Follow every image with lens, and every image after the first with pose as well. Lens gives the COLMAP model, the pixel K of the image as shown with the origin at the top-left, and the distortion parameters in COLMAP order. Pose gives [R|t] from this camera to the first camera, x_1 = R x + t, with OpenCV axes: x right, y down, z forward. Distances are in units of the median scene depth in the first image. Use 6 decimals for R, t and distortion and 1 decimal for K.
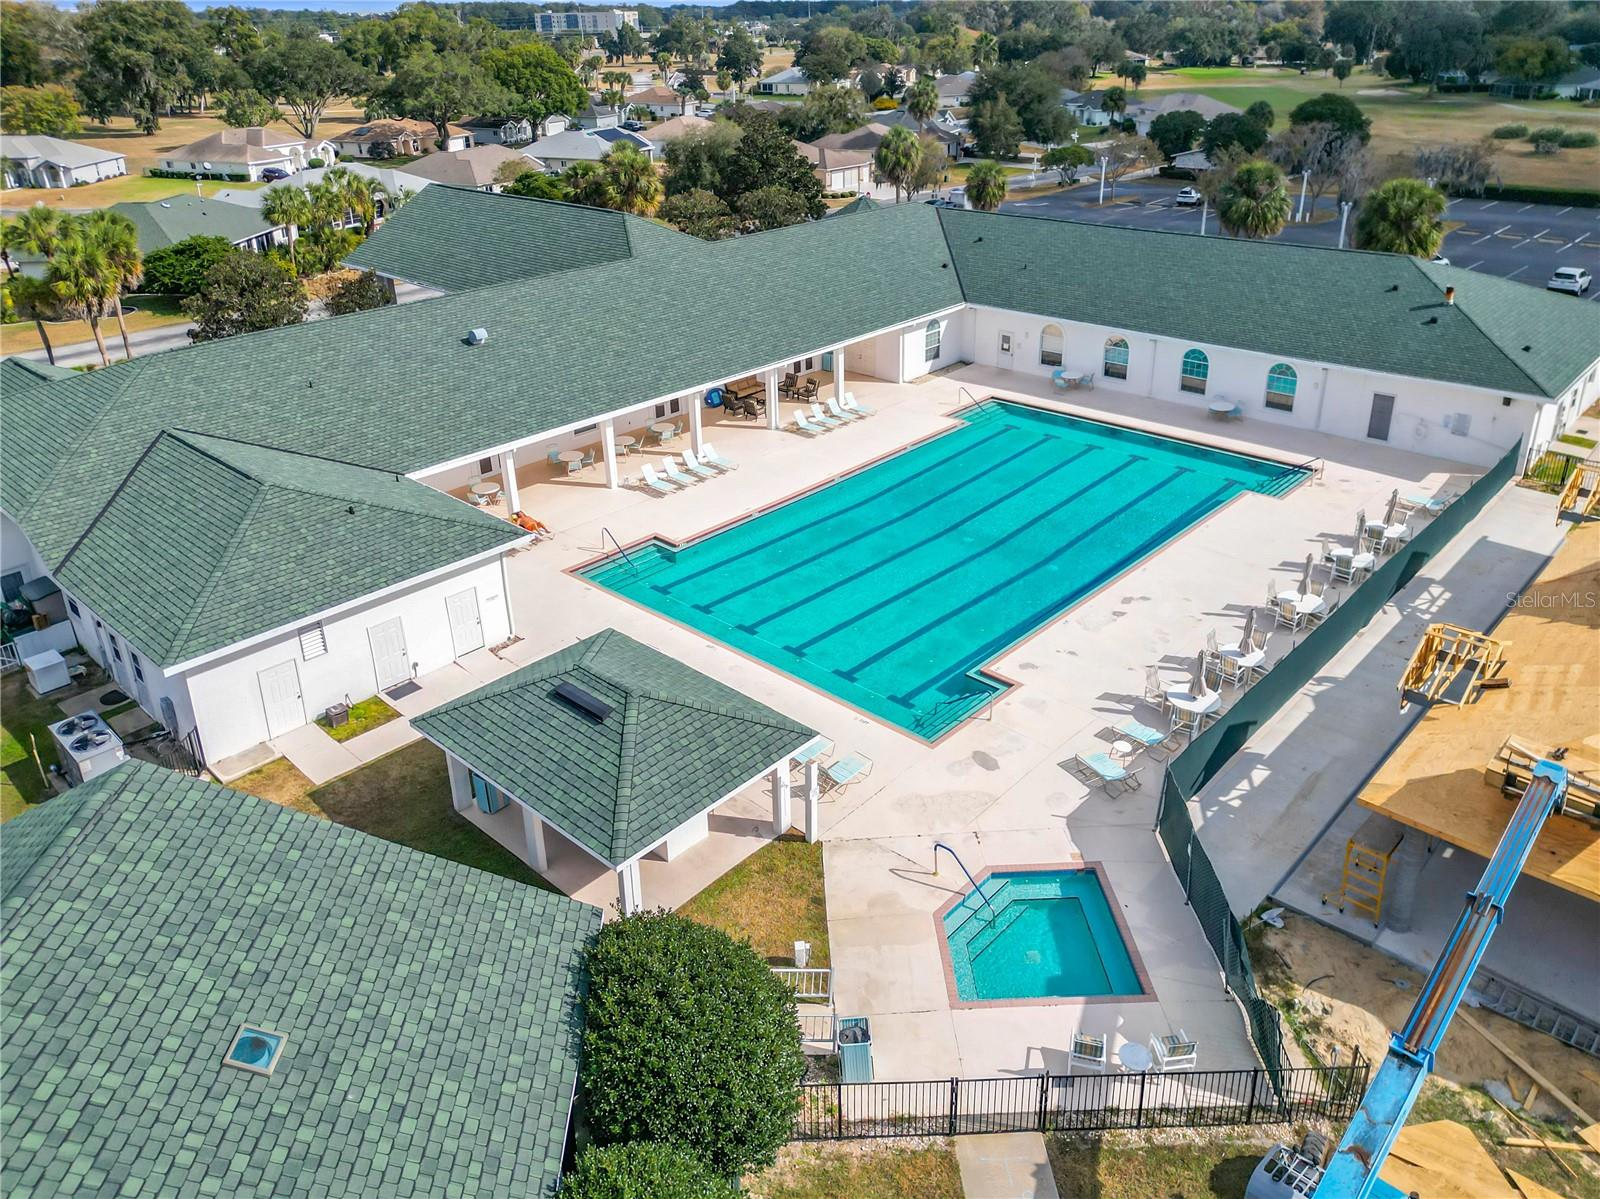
lens RADIAL K [[1146.9, 0, 800.0], [0, 1146.9, 599.5], [0, 0, 1]] dist [0.002703, 0.000966]
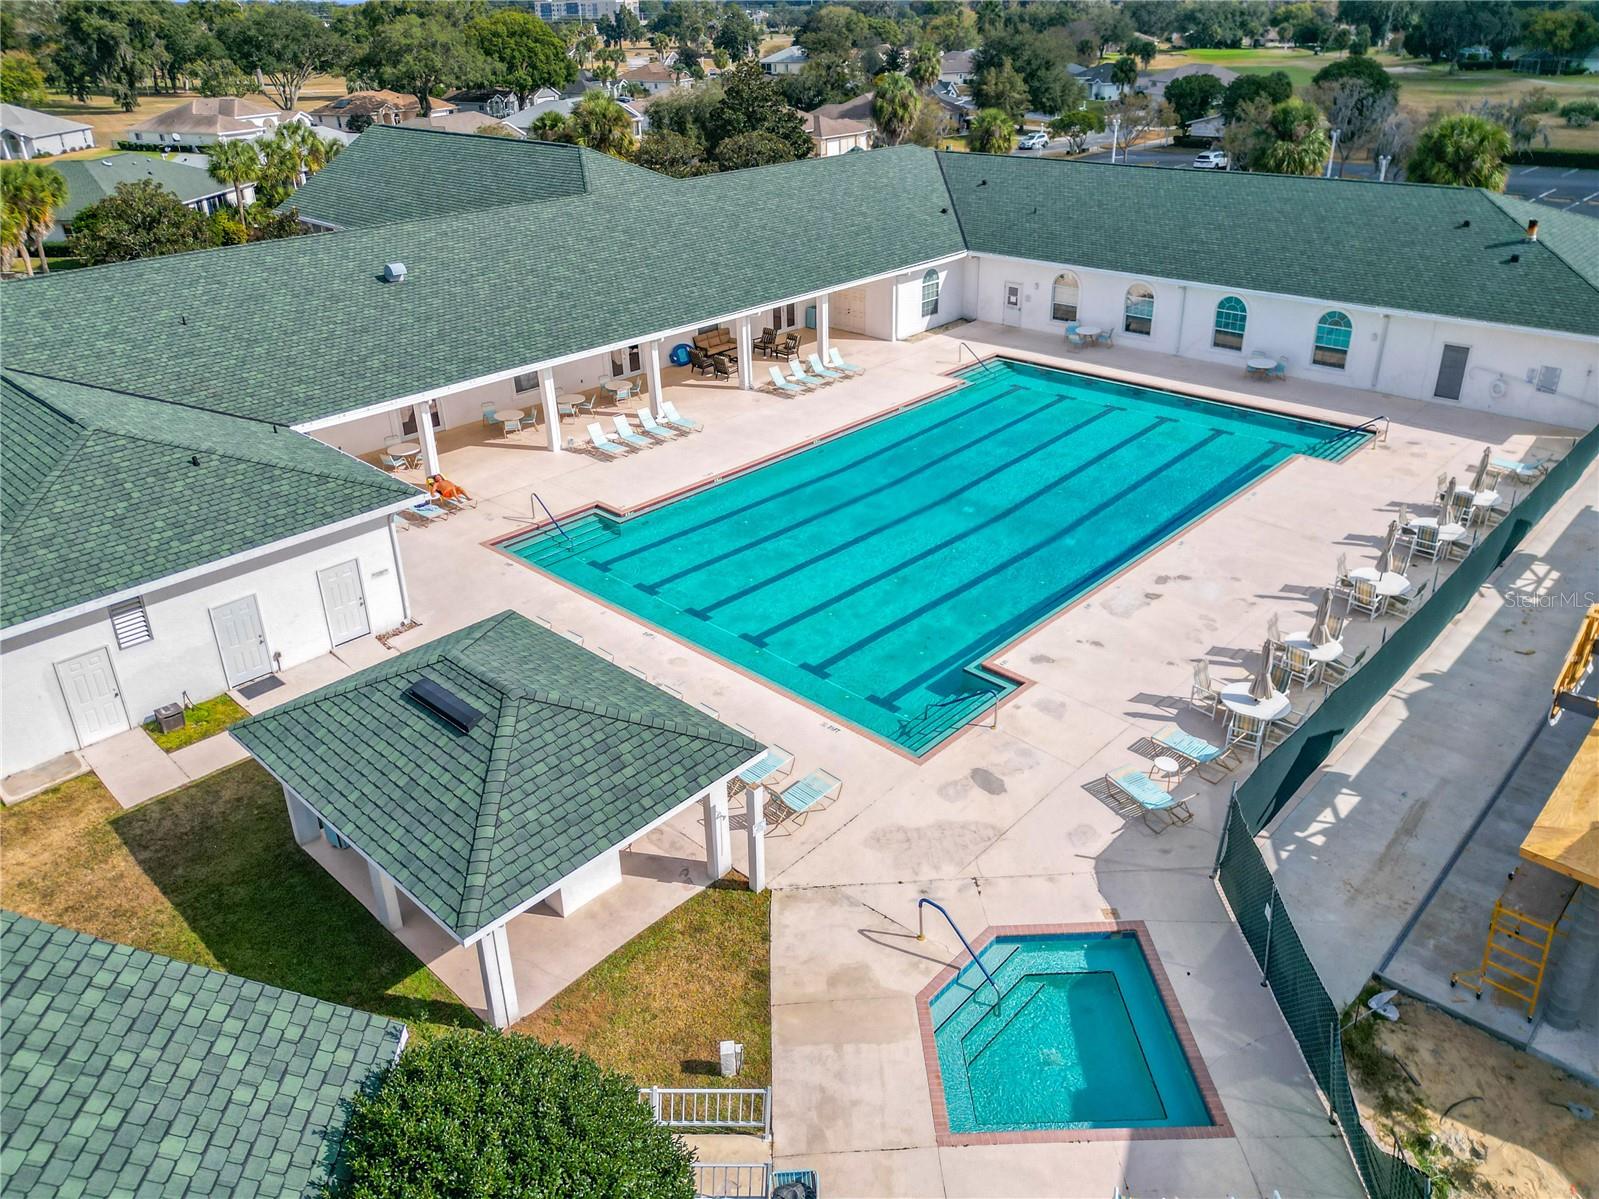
lens RADIAL K [[1146.2, 0, 799.5], [0, 1146.2, 599.5], [0, 0, 1]] dist [0.002703, 0.000966]
pose [[0.999991, 0.003602, -0.002349, 0.028816], [-0.003594, 0.999987, 0.003477, 0.012785], [0.002362, -0.003468, 0.999991, 0.184142]]
